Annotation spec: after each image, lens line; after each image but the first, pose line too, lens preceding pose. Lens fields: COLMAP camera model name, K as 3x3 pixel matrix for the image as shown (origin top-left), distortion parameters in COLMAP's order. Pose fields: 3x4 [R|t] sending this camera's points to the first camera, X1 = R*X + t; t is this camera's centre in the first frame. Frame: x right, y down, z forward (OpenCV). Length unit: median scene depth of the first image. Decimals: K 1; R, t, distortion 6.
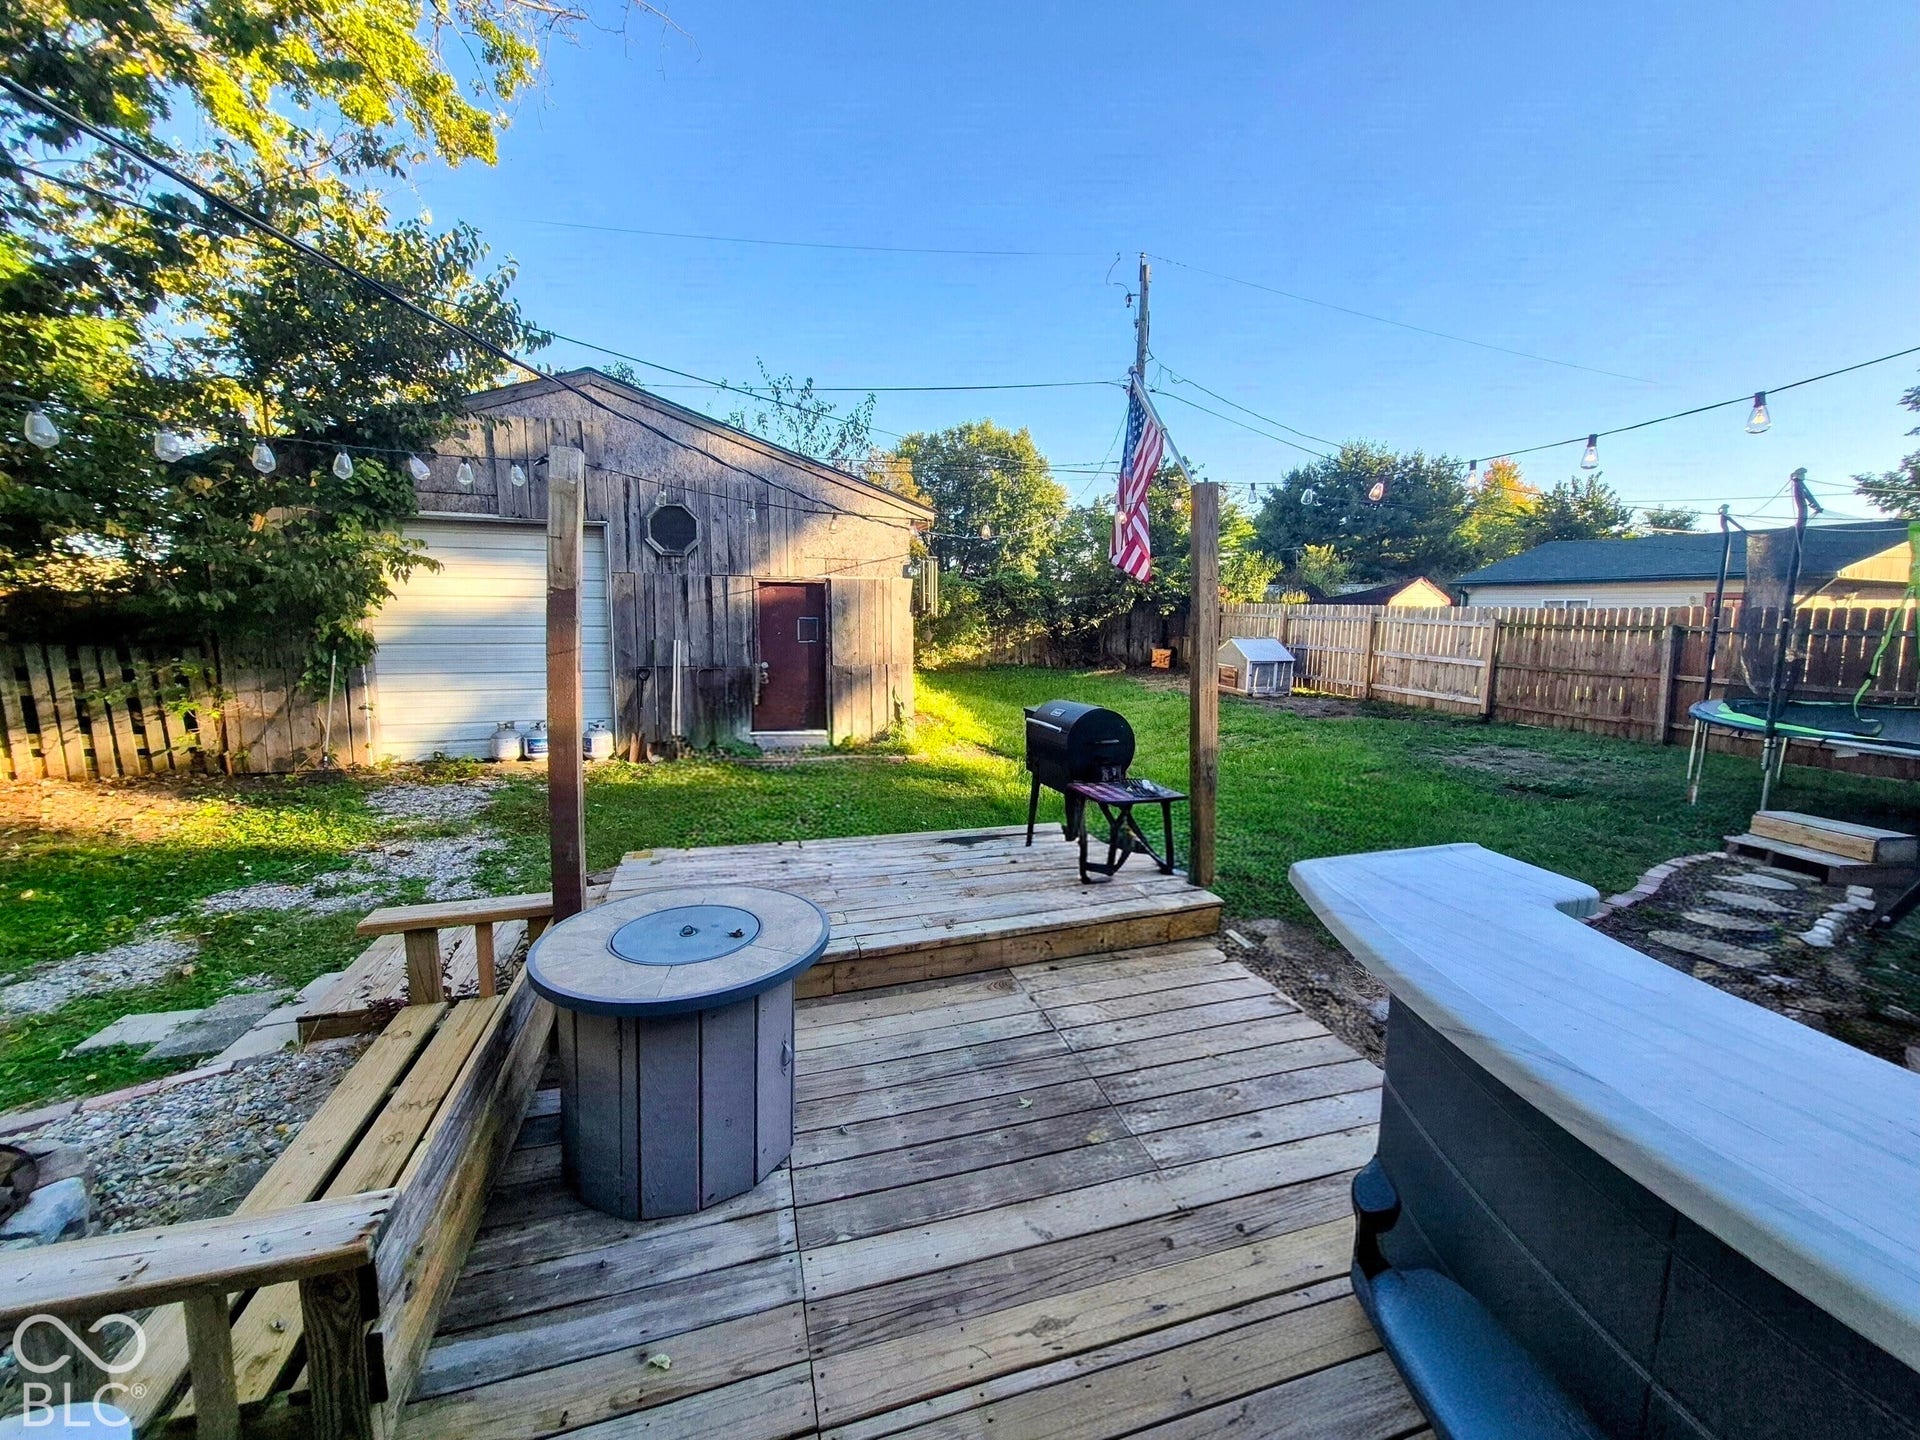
lens RADIAL K [[762.1, 0, 992.7], [0, 762.1, 717.7], [0, 0, 1]] dist [0.001810, -0.000072]
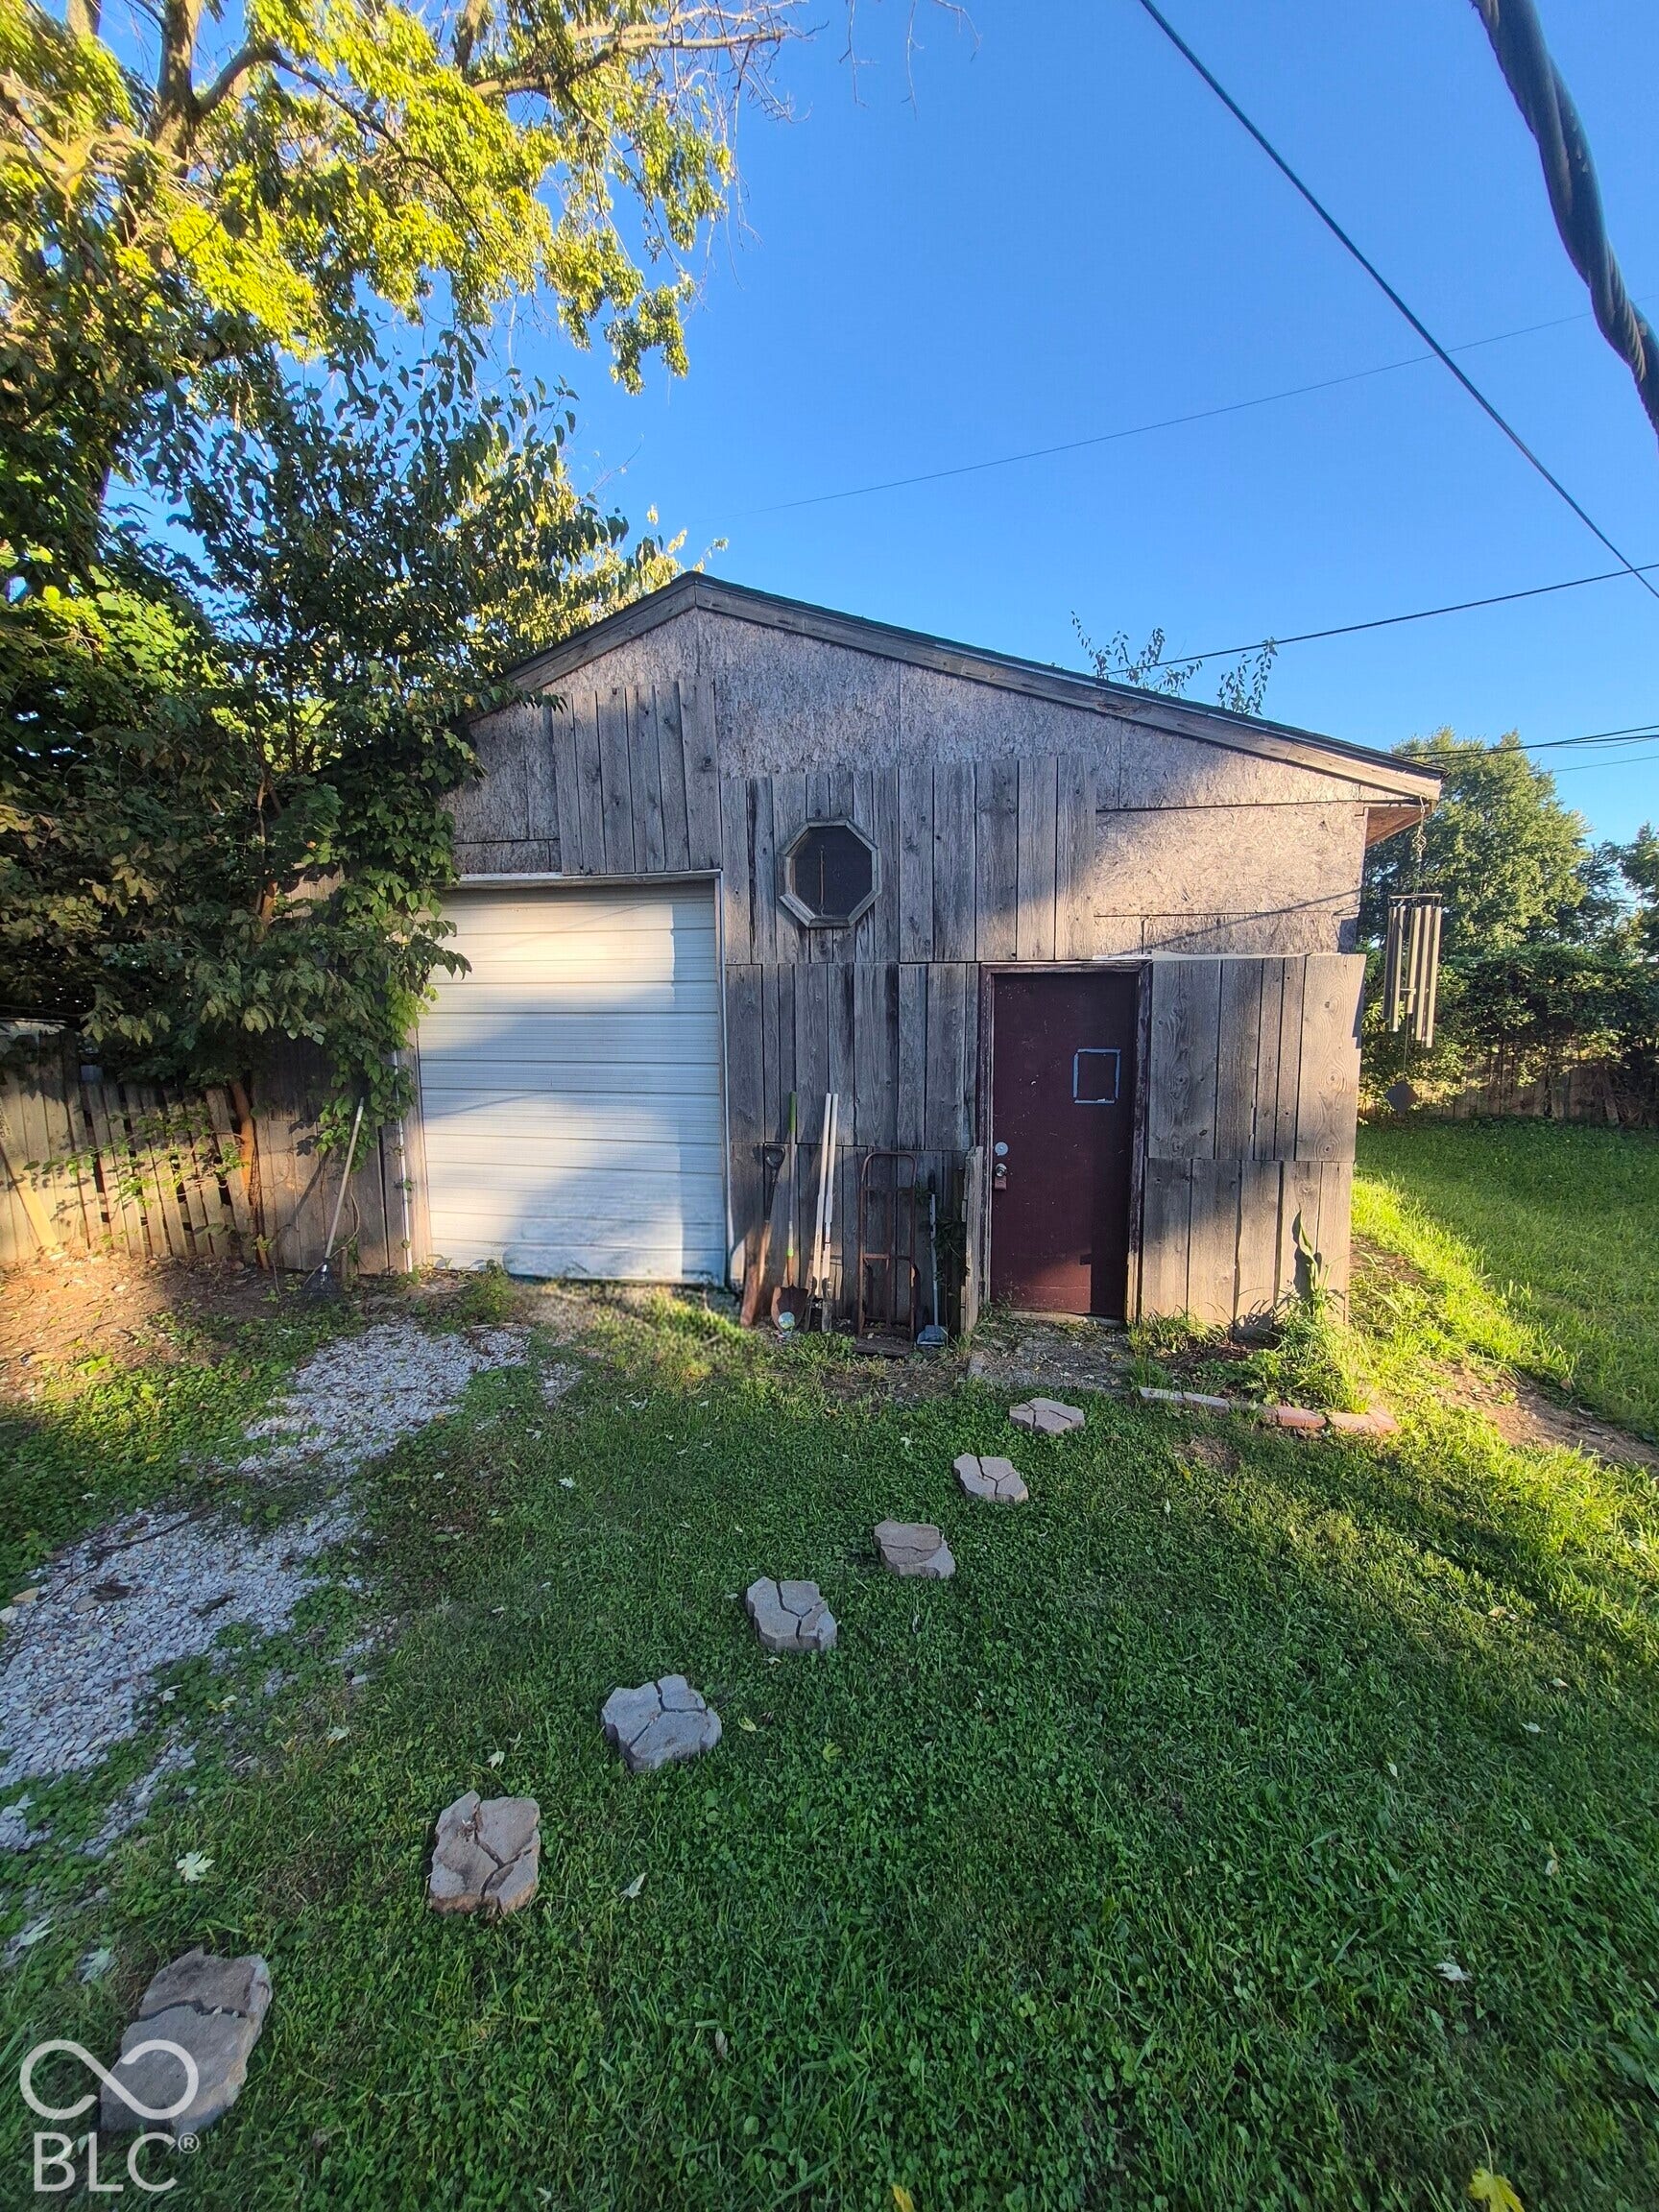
lens RADIAL K [[977.7, 0, 829.5], [0, 977.7, 1106.0], [0, 0, 1]] dist [0.002850, -0.000166]
pose [[0.848269, 0.040169, -0.528039, -0.073207], [-0.064008, 0.997586, -0.026937, -0.075312], [0.525682, 0.056649, 0.848793, 0.446275]]
